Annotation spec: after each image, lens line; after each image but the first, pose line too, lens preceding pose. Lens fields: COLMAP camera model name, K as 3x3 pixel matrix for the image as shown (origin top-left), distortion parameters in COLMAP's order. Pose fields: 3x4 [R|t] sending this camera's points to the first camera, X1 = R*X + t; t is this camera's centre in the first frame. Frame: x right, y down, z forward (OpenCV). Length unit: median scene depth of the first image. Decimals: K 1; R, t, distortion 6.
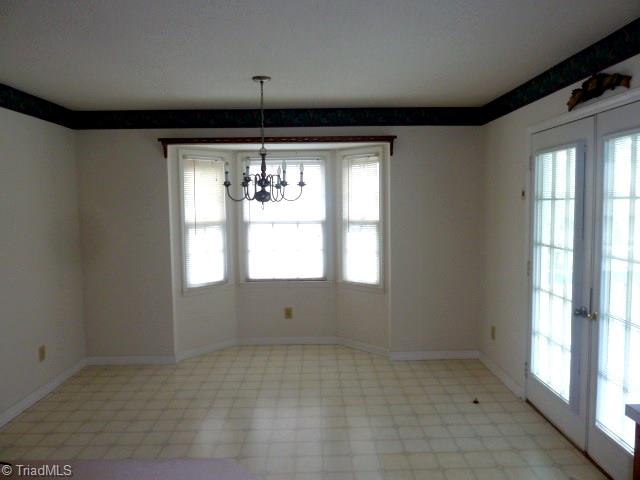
lens RADIAL K [[479.6, 0, 323.7], [0, 479.6, 233.9], [0, 0, 1]] dist [-0.024483, -0.005152]
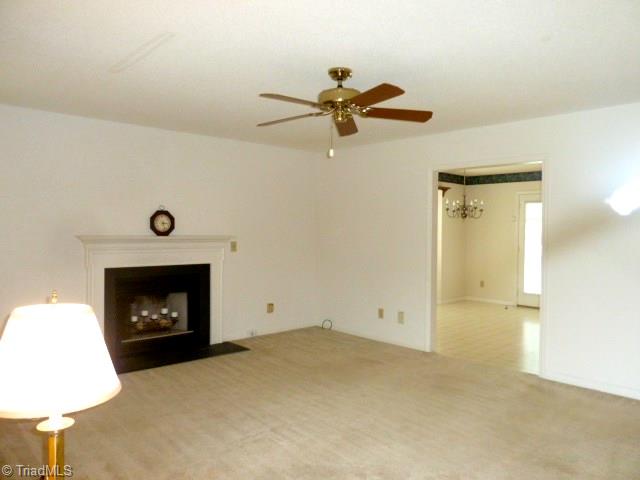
lens RADIAL K [[484.1, 0, 319.6], [0, 484.1, 247.0], [0, 0, 1]] dist [-0.005995, -0.001702]
pose [[0.742317, -0.008128, 0.669999, -1.541688], [0.031997, 0.999216, -0.023328, 0.067727], [-0.669284, 0.038754, 0.741995, -0.109399]]
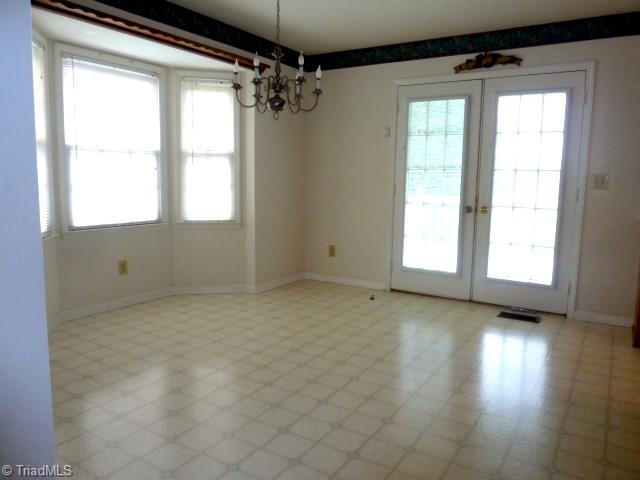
lens RADIAL K [[479.6, 0, 323.7], [0, 479.6, 233.9], [0, 0, 1]] dist [-0.024483, -0.005152]
pose [[0.546284, -0.077551, 0.834002, -0.628262], [0.030836, 0.996892, 0.072499, 0.074311], [-0.837032, -0.013888, 0.546978, 0.345638]]
